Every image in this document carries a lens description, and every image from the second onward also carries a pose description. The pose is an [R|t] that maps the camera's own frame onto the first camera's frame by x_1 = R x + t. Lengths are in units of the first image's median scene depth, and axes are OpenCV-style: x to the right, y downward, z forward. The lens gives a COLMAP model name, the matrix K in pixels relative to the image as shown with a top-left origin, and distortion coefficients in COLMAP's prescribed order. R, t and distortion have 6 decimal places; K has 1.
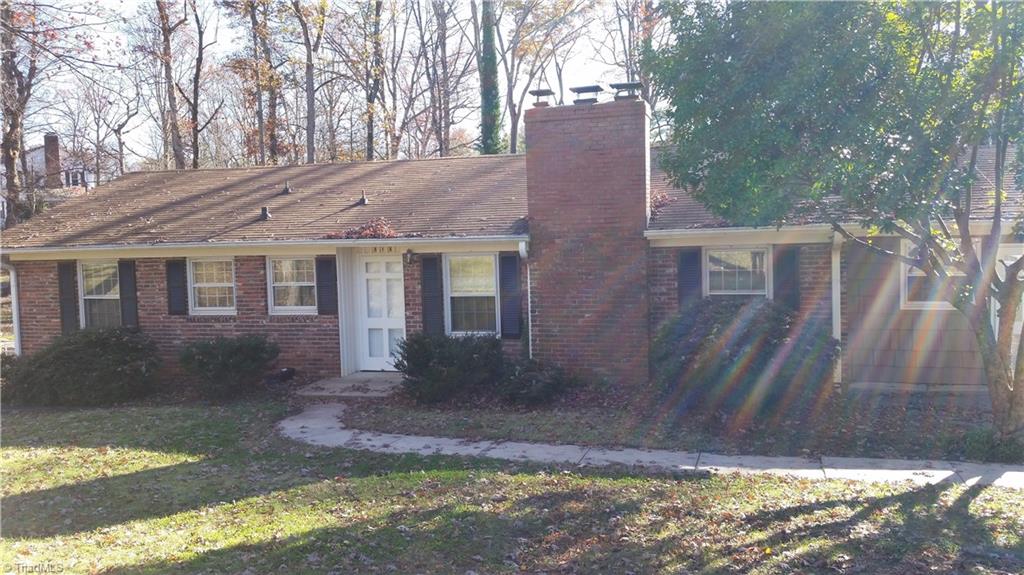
lens RADIAL K [[821.1, 0, 509.0], [0, 821.1, 281.6], [0, 0, 1]] dist [0.155012, -0.347192]
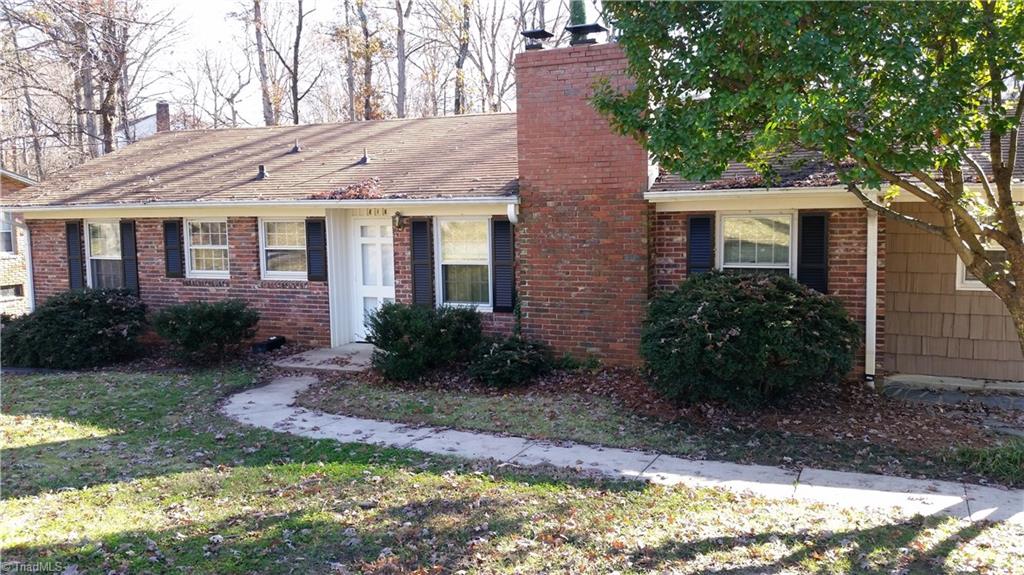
lens RADIAL K [[821.1, 0, 509.0], [0, 821.1, 281.6], [0, 0, 1]] dist [0.155012, -0.347192]
pose [[0.990929, 0.022756, -0.132447, 0.134833], [-0.018022, 0.999159, 0.036826, 0.002550], [0.133174, -0.034105, 0.990506, 0.114122]]
